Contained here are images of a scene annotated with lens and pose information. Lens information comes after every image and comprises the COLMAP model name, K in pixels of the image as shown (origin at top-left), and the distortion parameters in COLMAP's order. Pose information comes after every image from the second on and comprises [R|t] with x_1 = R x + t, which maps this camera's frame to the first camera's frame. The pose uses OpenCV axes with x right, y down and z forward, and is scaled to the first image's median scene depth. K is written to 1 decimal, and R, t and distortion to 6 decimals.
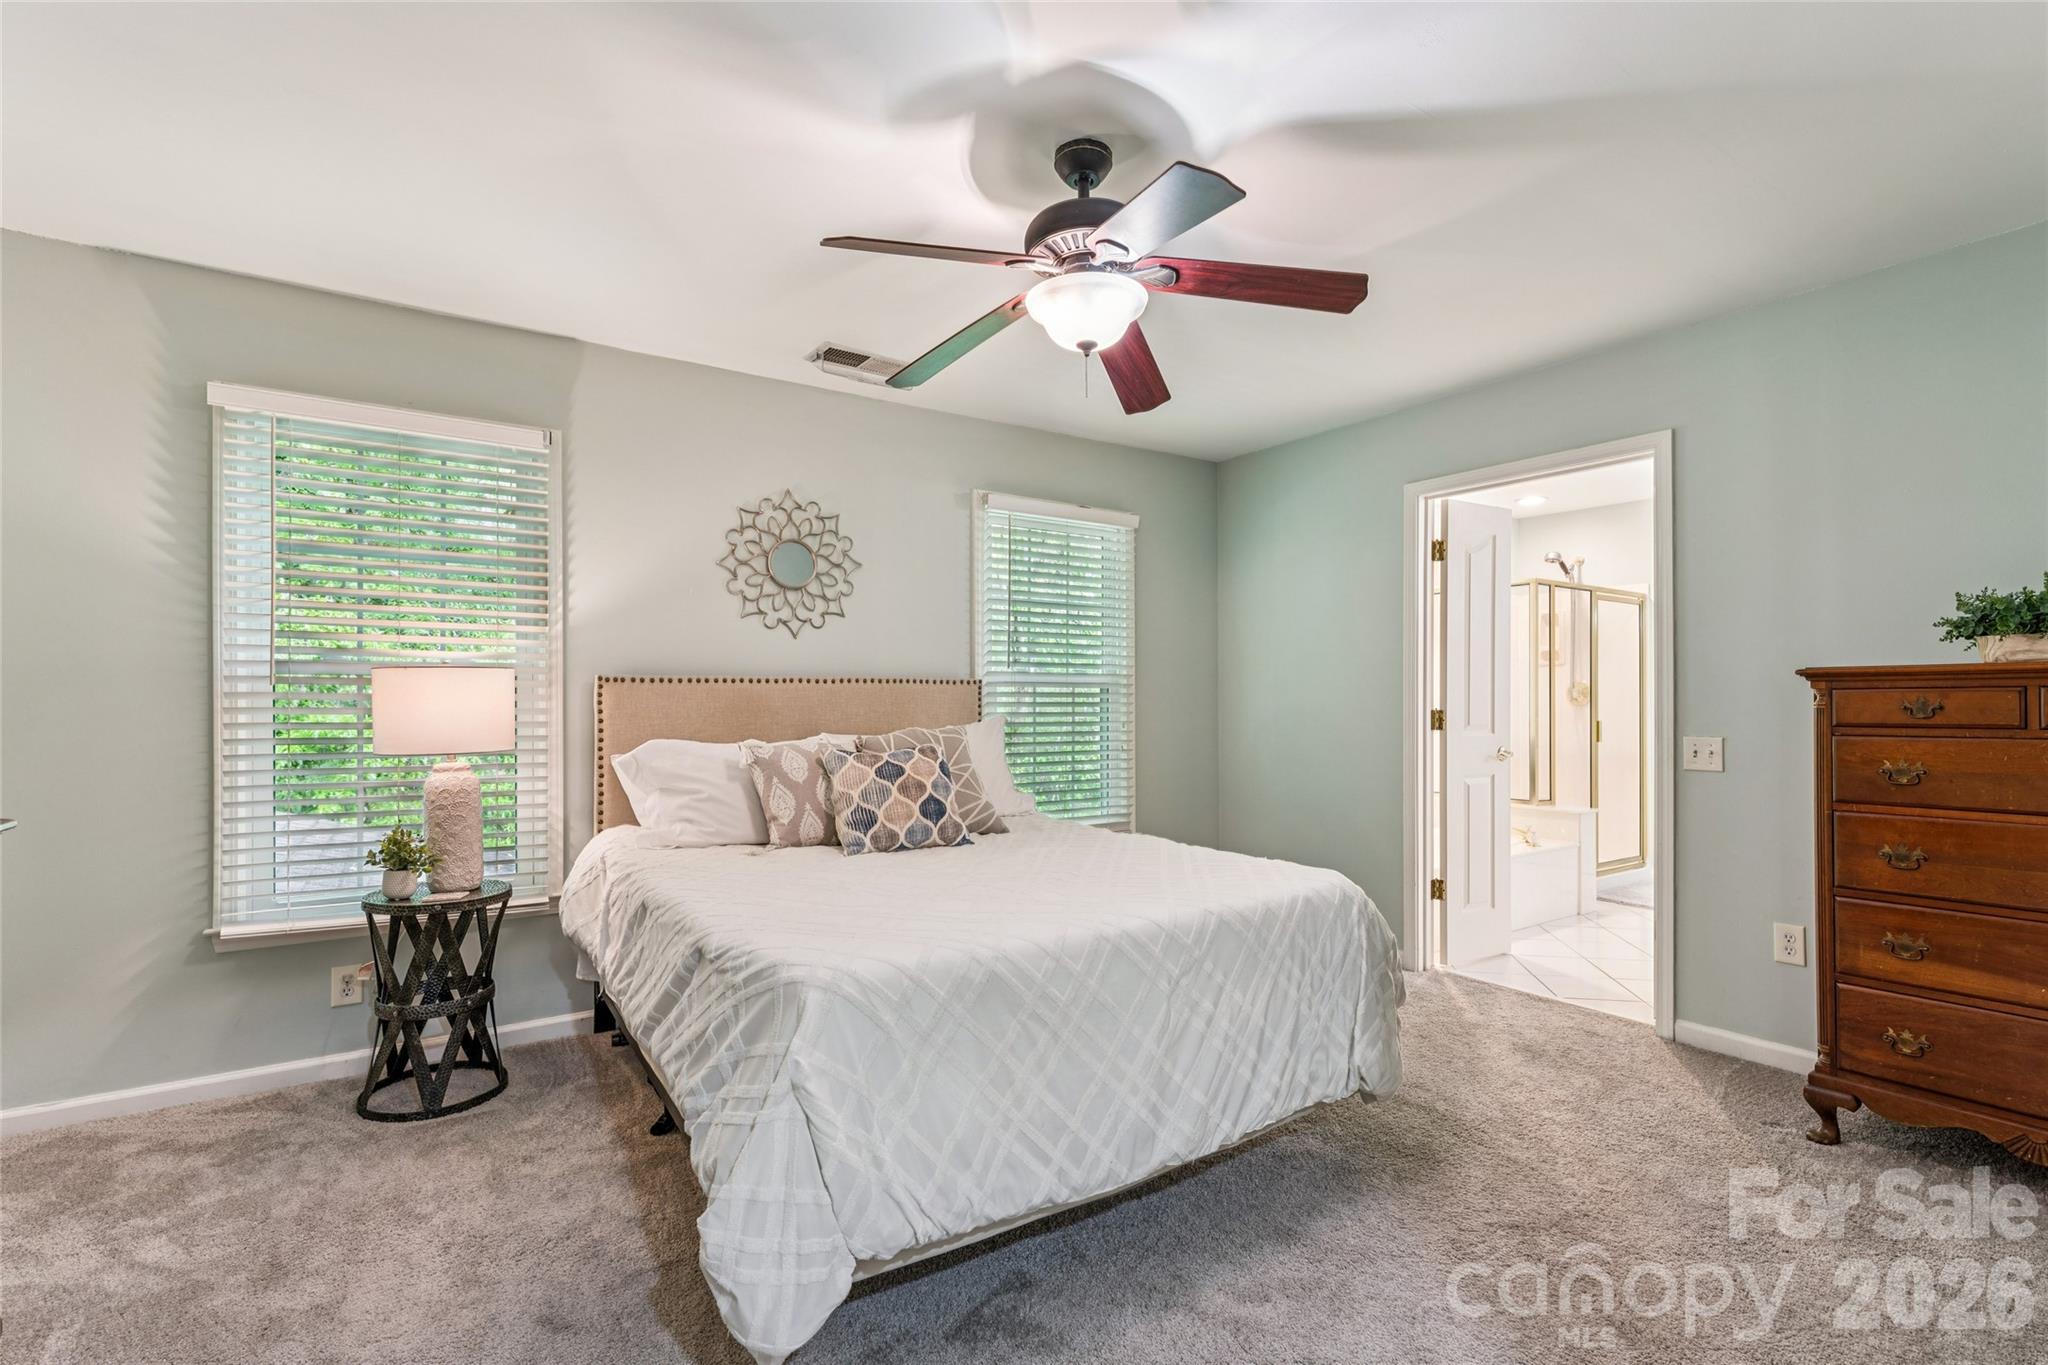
lens RADIAL K [[932.2, 0, 1037.5], [0, 932.2, 694.5], [0, 0, 1]] dist [-0.008382, 0.001659]
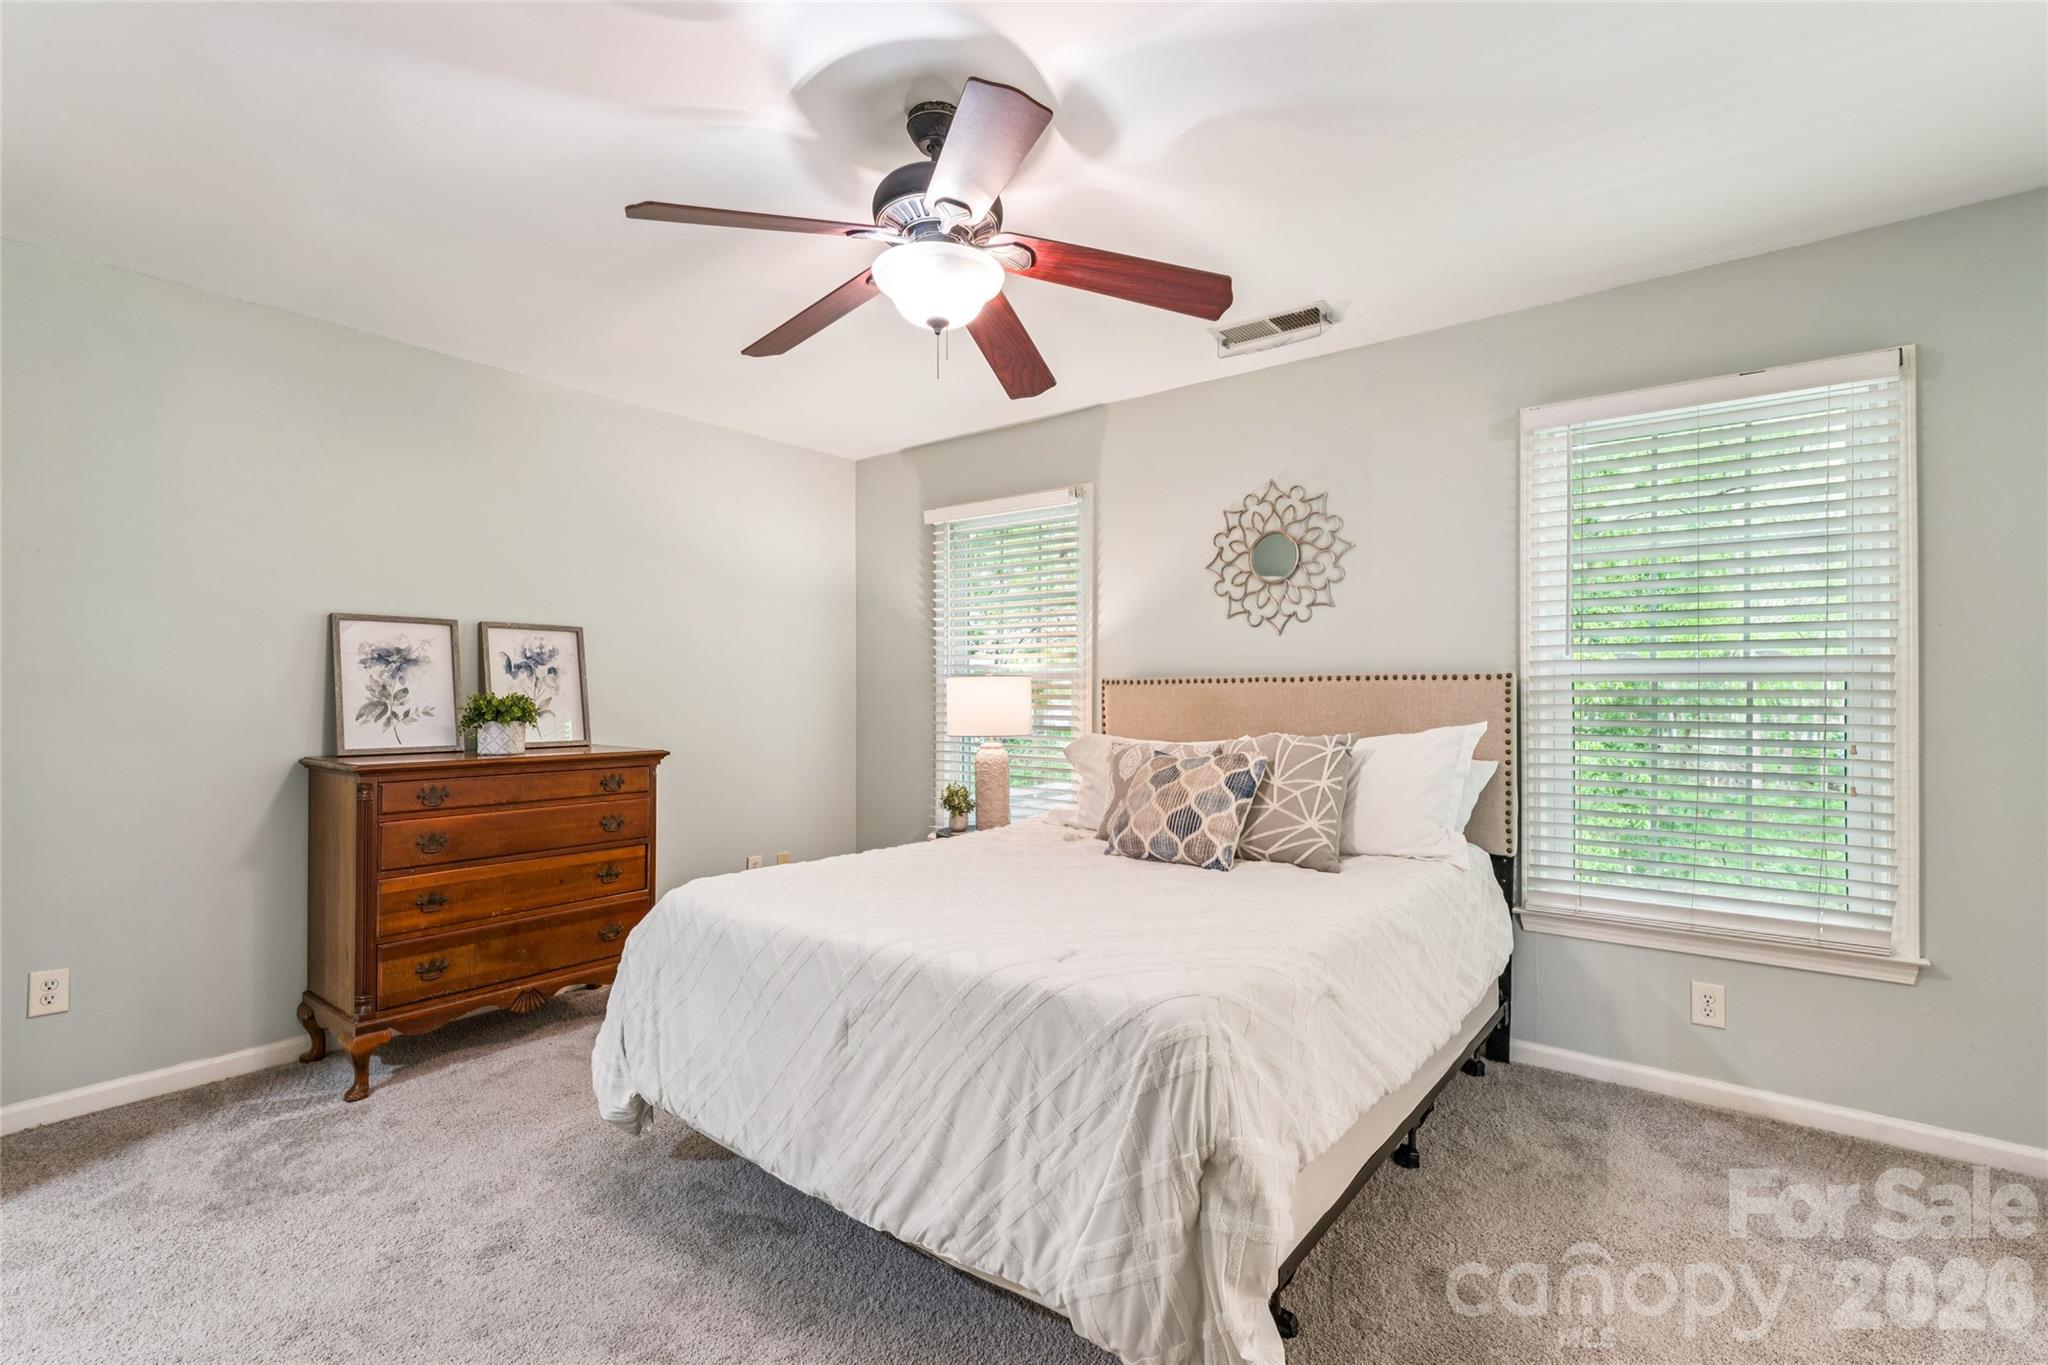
lens RADIAL K [[932.2, 0, 1032.1], [0, 932.2, 689.5], [0, 0, 1]] dist [-0.008382, 0.001659]
pose [[0.301770, -0.004349, -0.953371, 0.584315], [0.004465, 0.999985, -0.003149, -0.002811], [0.953370, -0.003307, 0.301785, 0.489577]]
